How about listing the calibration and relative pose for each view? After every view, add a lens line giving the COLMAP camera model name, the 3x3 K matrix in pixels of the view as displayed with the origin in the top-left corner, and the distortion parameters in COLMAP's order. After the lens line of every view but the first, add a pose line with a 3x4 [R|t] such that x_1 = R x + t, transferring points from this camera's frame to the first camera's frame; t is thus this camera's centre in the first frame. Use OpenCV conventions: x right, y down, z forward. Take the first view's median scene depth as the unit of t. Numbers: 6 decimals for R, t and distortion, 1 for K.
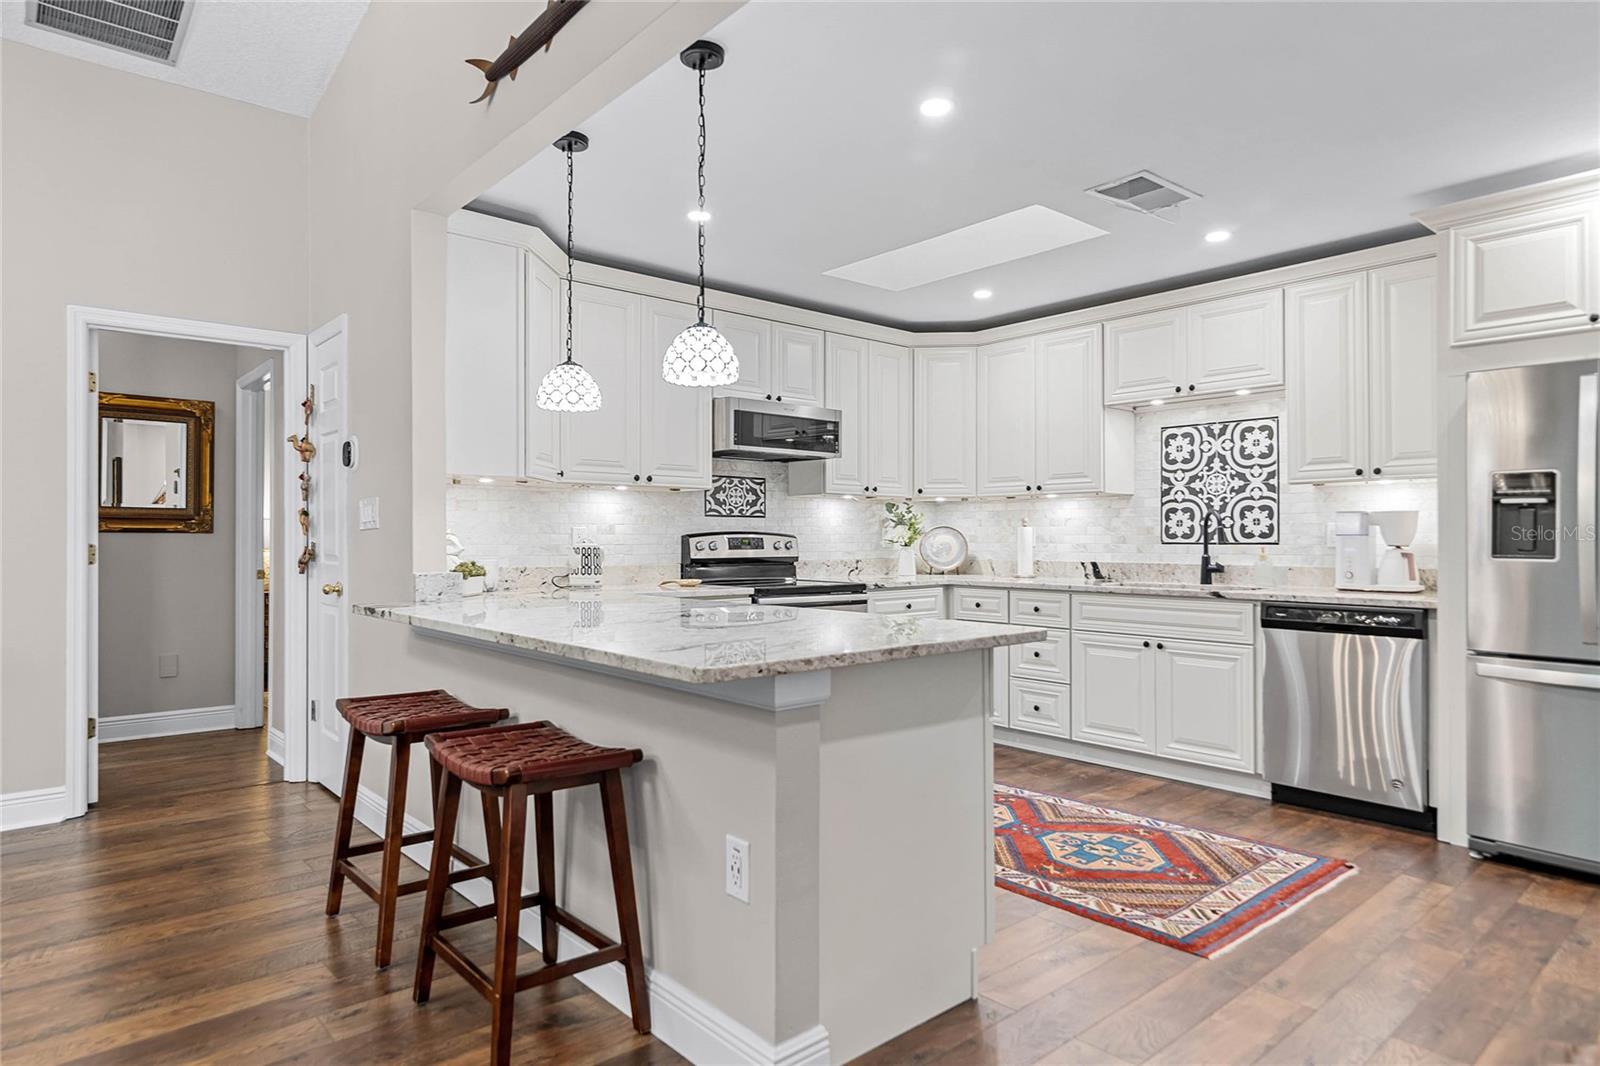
lens RADIAL K [[934.9, 0, 798.3], [0, 934.9, 528.3], [0, 0, 1]] dist [0.009656, 0.002555]
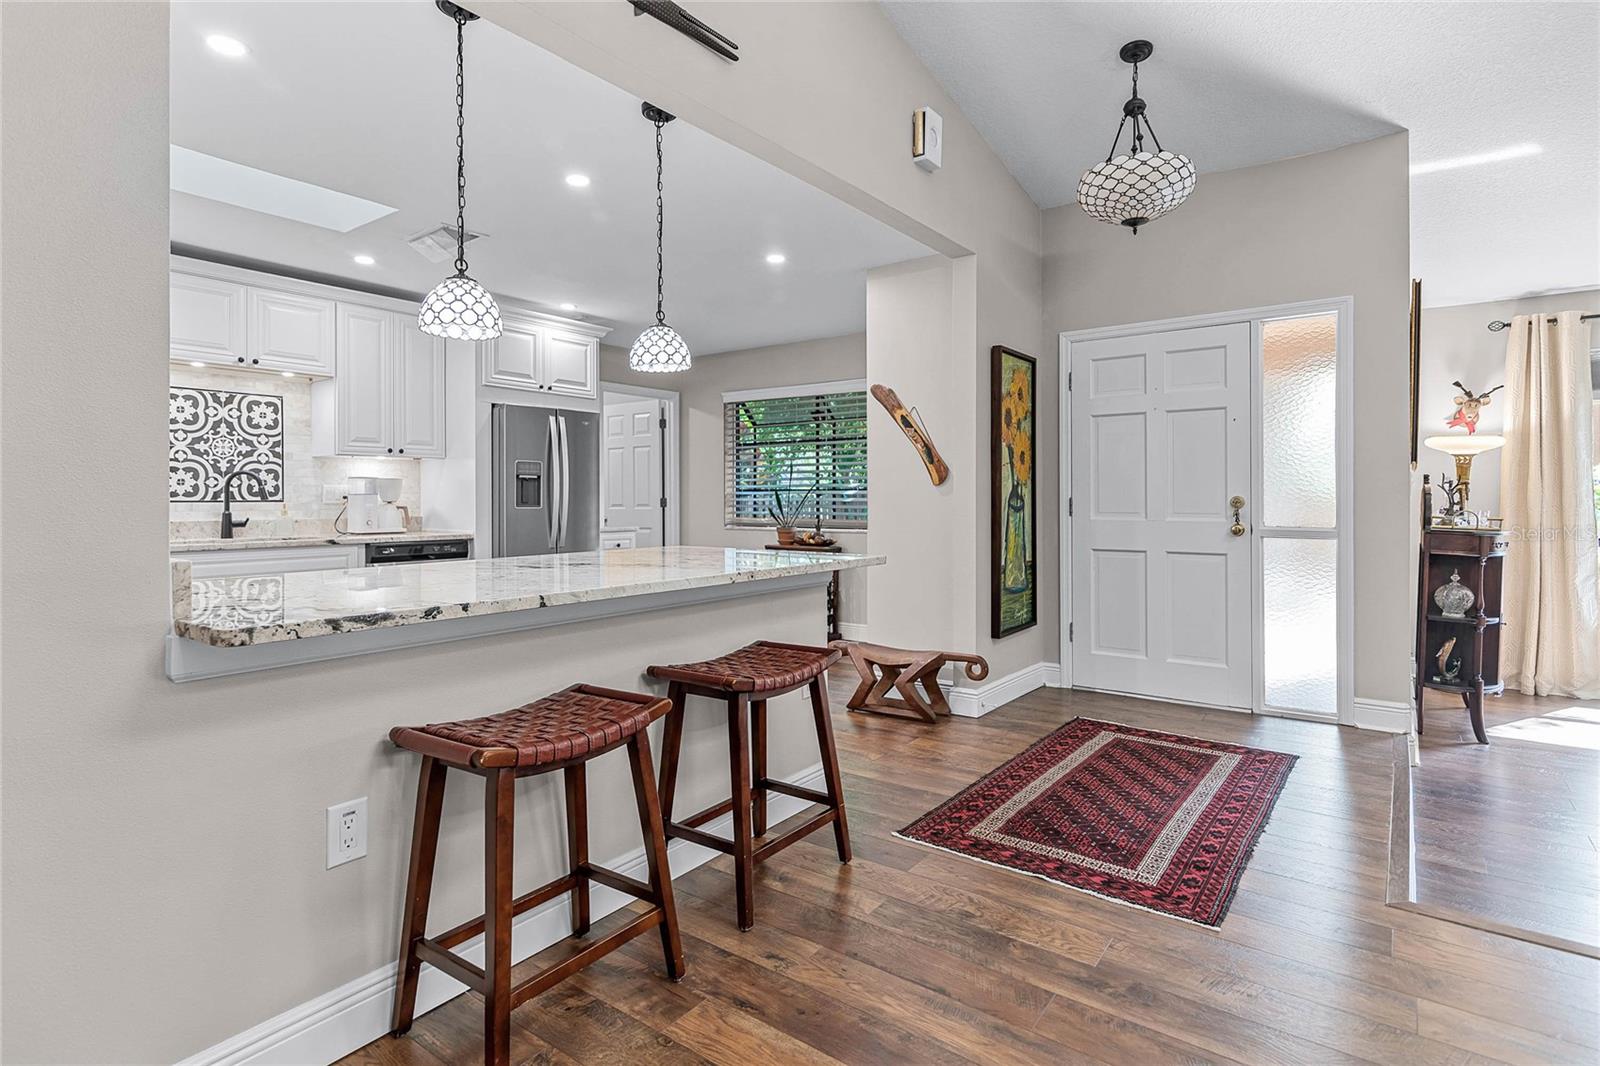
lens RADIAL K [[800.9, 0, 802.7], [0, 800.9, 495.9], [0, 0, 1]] dist [-0.000387, 0.000886]
pose [[-0.217479, 0.004080, 0.976057, -0.617512], [-0.008118, 0.999949, -0.005989, 0.009960], [-0.976031, -0.009226, -0.217434, 0.539866]]
